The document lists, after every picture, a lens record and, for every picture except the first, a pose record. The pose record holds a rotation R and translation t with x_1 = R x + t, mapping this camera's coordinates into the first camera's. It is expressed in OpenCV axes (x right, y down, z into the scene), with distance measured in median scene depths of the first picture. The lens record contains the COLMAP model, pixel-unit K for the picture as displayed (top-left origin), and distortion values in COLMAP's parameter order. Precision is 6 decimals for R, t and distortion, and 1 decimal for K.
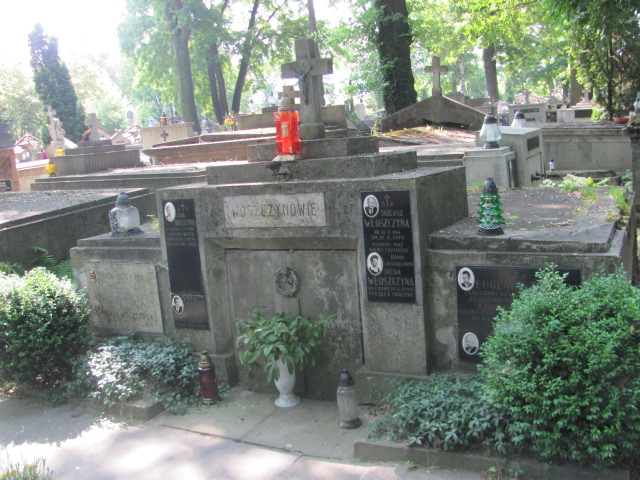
lens RADIAL K [[683.8, 0, 320.0], [0, 683.8, 240.0], [0, 0, 1]] dist [-0.231914, 0.255260]
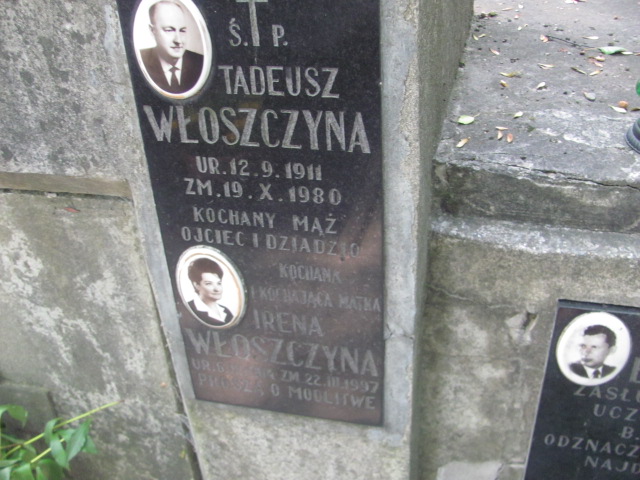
lens RADIAL K [[683.8, 0, 320.0], [0, 683.8, 240.0], [0, 0, 1]] dist [-0.231914, 0.255260]
pose [[0.973991, -0.096218, 0.205140, 0.071545], [0.013202, 0.927920, 0.372545, -0.067723], [-0.226200, -0.360147, 0.905057, 0.793067]]
